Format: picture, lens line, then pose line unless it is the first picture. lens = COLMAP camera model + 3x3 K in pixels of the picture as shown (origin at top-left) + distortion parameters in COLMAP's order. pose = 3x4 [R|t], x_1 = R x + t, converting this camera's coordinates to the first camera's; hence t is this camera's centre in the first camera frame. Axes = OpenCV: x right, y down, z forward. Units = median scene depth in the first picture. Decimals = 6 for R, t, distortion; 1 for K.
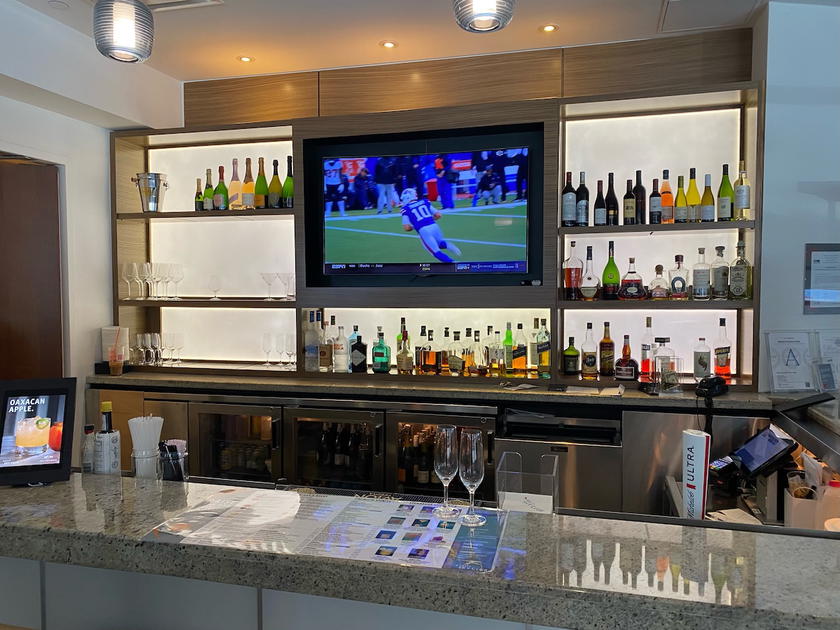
lens RADIAL K [[627.5, 0, 428.0], [0, 627.5, 312.9], [0, 0, 1]] dist [0.130428, 0.000249]
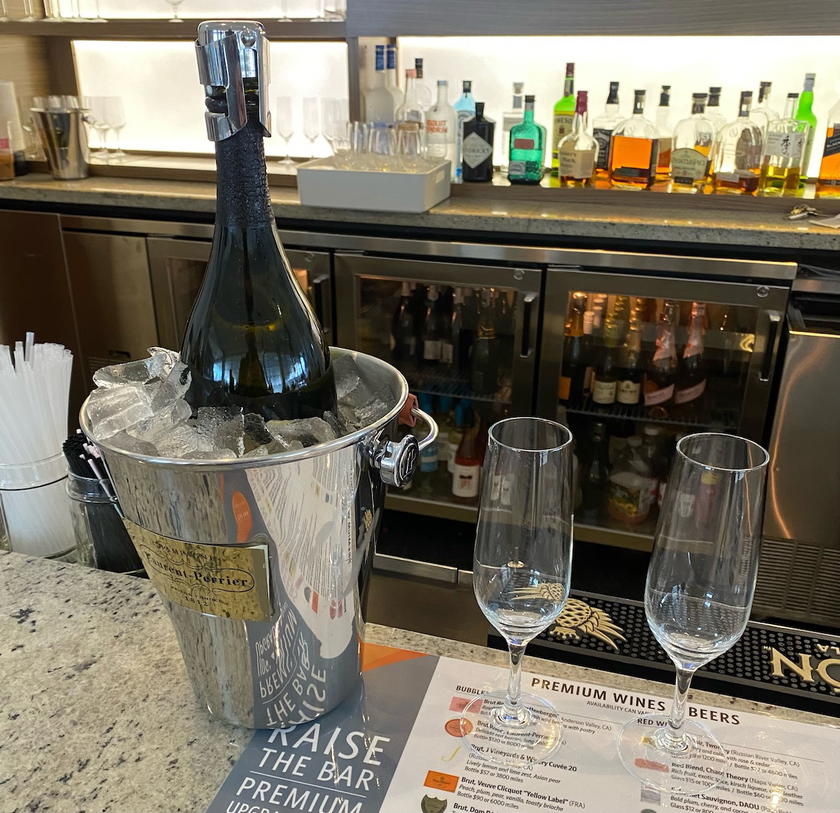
lens RADIAL K [[821.7, 0, 419.5], [0, 821.7, 410.4], [0, 0, 1]] dist [-0.004876, 0.000000]
pose [[0.998994, 0.021417, -0.039403, -0.124967], [-0.005523, 0.930667, 0.365827, 0.026655], [0.044506, -0.365241, 0.929849, 0.344592]]
